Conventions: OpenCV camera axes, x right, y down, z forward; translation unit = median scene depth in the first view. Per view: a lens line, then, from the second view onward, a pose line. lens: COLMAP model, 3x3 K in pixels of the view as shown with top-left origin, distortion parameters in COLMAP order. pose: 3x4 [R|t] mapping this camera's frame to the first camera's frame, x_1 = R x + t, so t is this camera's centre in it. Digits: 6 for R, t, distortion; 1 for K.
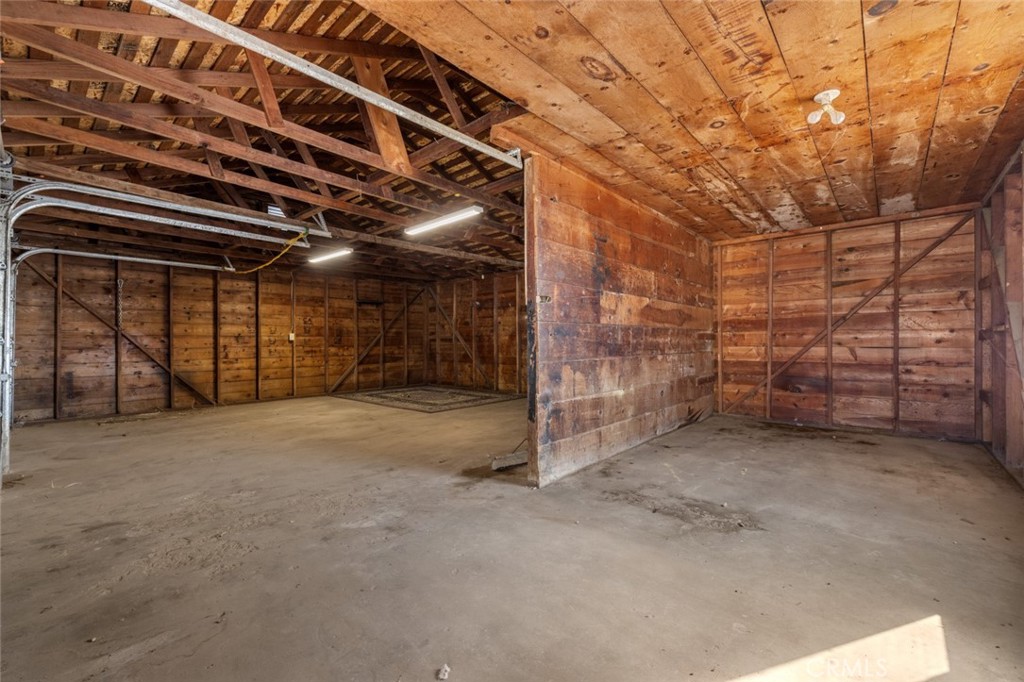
lens RADIAL K [[429.7, 0, 512.9], [0, 429.7, 334.9], [0, 0, 1]] dist [-0.002870, -0.000272]
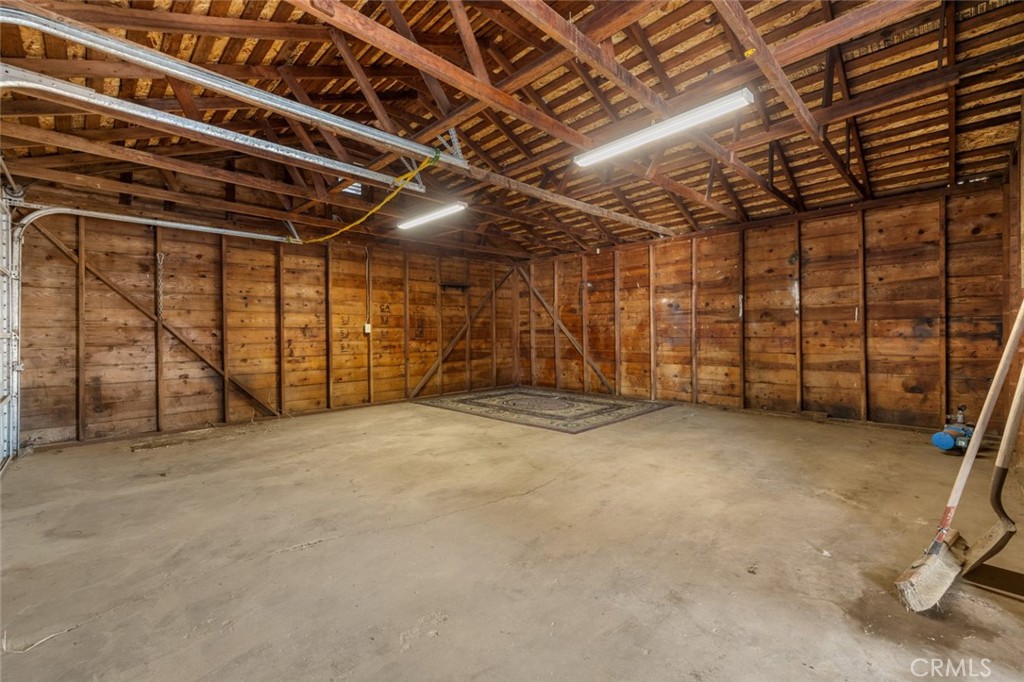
lens RADIAL K [[429.7, 0, 512.9], [0, 429.7, 334.9], [0, 0, 1]] dist [-0.002870, -0.000272]
pose [[0.997439, -0.004892, -0.071353, -0.219983], [0.006143, 0.999831, 0.017330, 0.004865], [0.071256, -0.017724, 0.997301, 0.262083]]
